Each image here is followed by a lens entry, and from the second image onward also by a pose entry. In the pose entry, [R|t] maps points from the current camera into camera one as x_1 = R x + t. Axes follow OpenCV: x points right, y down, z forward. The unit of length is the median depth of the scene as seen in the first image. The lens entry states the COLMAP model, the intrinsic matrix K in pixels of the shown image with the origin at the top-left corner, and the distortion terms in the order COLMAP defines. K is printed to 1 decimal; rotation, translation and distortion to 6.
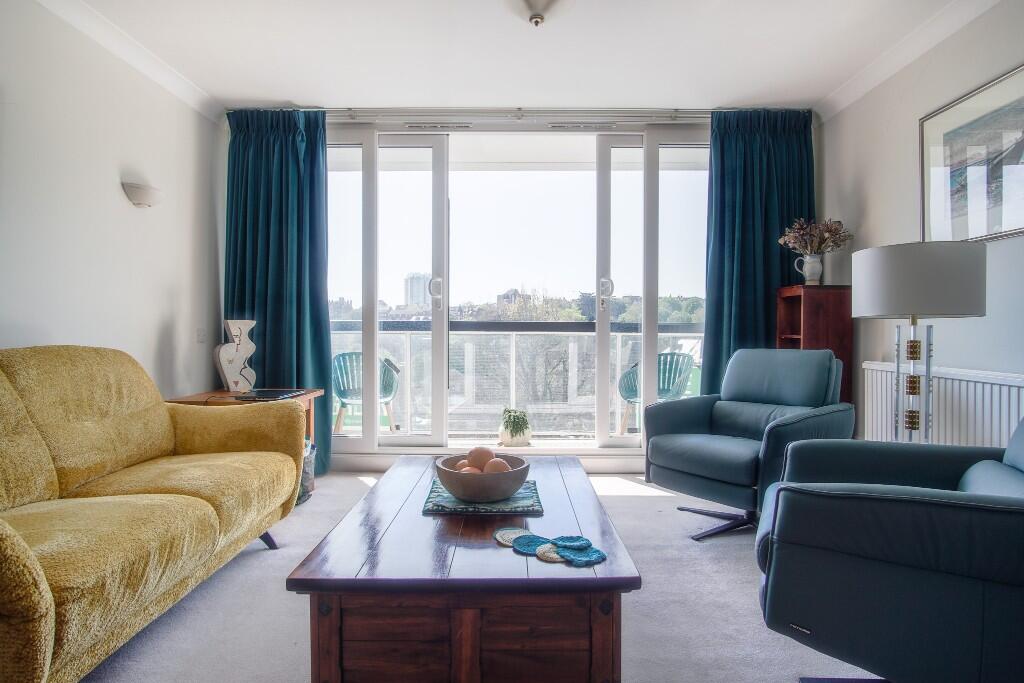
lens RADIAL K [[548.6, 0, 512.8], [0, 548.6, 339.6], [0, 0, 1]] dist [-0.024650, -0.000117]
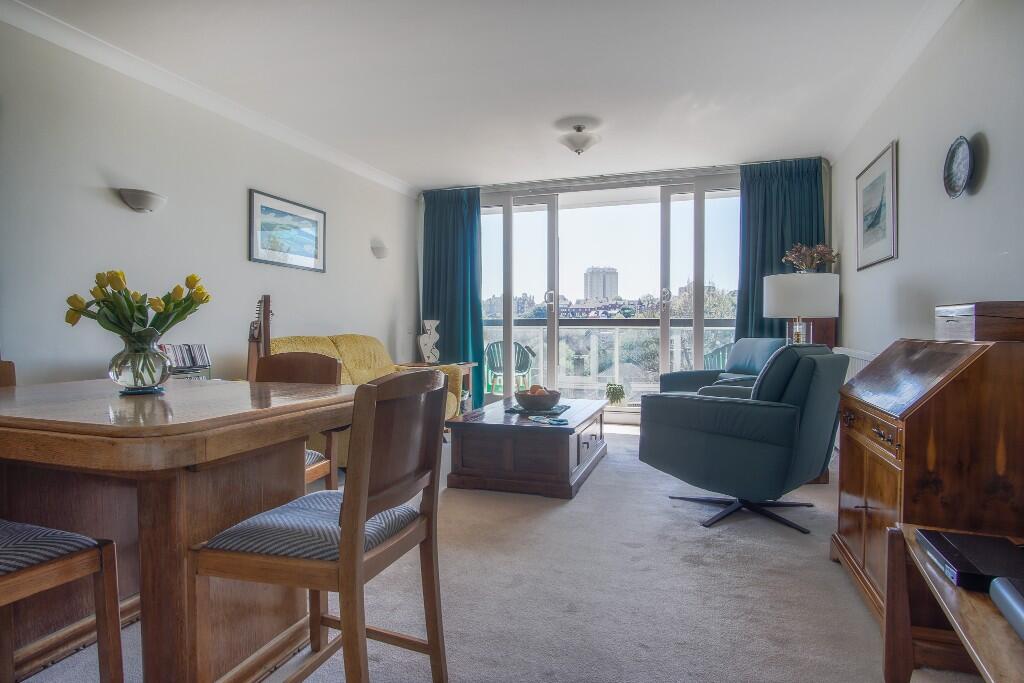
lens RADIAL K [[548.6, 0, 510.8], [0, 548.6, 334.9], [0, 0, 1]] dist [-0.024650, -0.000117]
pose [[0.946812, 0.000629, -0.321787, 0.256106], [0.000012, 0.999998, 0.001991, 0.005580], [0.321788, -0.001889, 0.946810, -0.481899]]
